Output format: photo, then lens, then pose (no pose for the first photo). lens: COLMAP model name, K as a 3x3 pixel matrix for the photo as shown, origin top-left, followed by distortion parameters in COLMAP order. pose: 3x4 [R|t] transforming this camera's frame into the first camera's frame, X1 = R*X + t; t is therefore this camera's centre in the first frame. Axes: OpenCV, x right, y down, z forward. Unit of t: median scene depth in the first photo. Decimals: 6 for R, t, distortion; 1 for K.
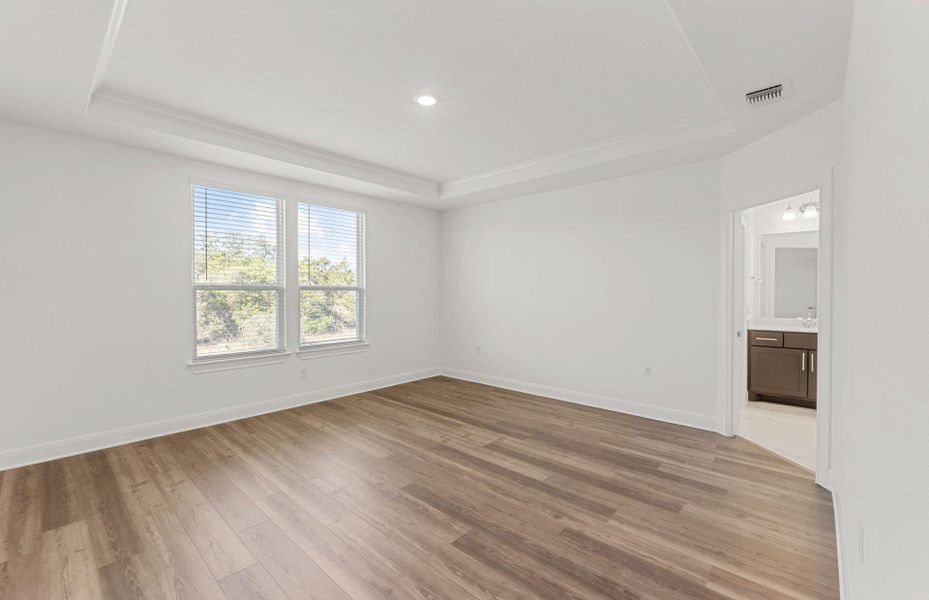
lens RADIAL K [[394.0, 0, 471.9], [0, 394.0, 294.1], [0, 0, 1]] dist [-0.013297, -0.000214]
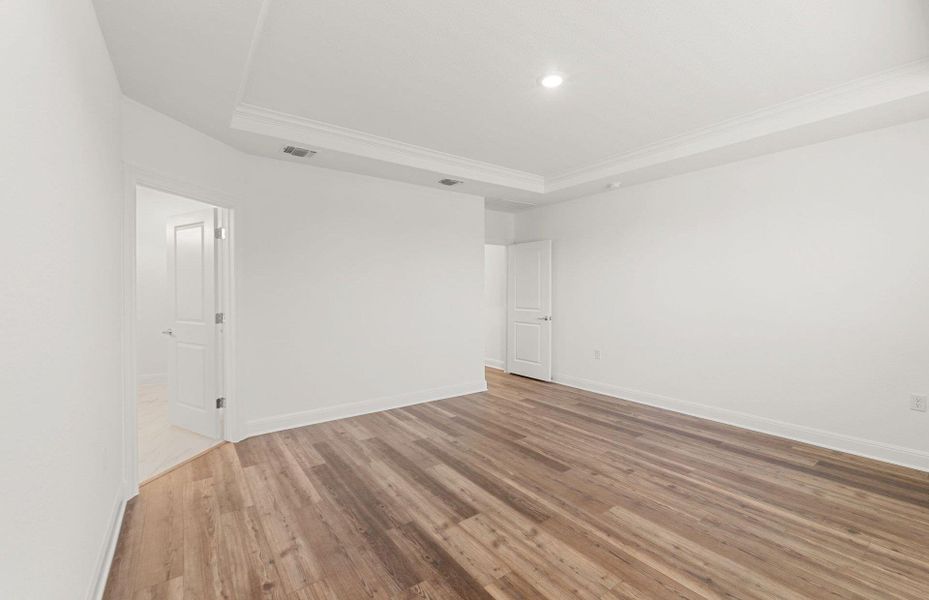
lens RADIAL K [[394.0, 0, 471.9], [0, 394.0, 294.1], [0, 0, 1]] dist [-0.013297, -0.000214]
pose [[-0.979371, 0.002577, 0.202055, -0.105831], [0.006390, 0.999814, 0.018219, -0.014428], [-0.201971, 0.019134, -0.979205, 1.750565]]
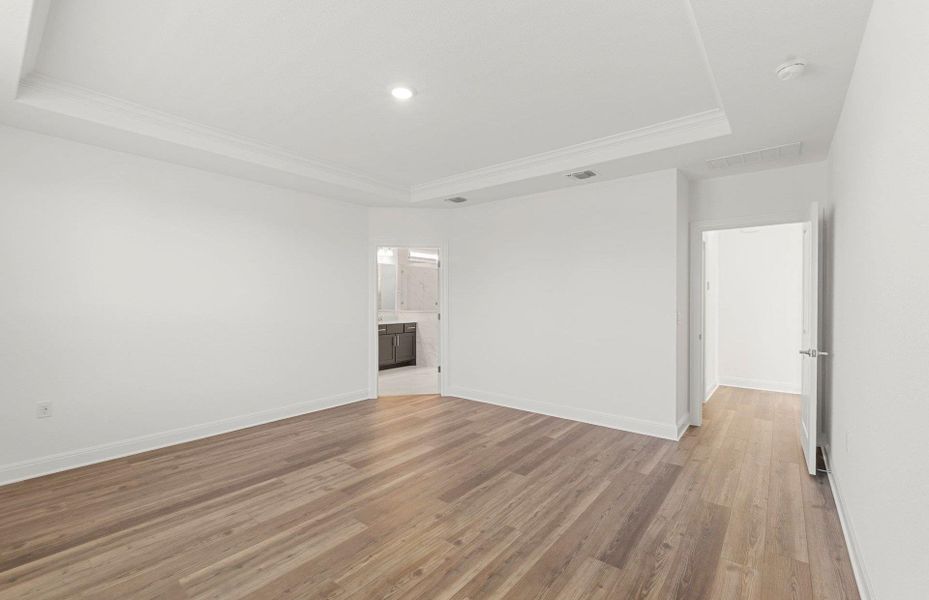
lens RADIAL K [[394.0, 0, 471.9], [0, 394.0, 294.1], [0, 0, 1]] dist [-0.013297, -0.000214]
pose [[-0.068131, 0.011932, 0.997605, -0.956570], [0.006028, 0.999915, -0.011548, -0.010765], [-0.997658, 0.005227, -0.068197, 0.827041]]
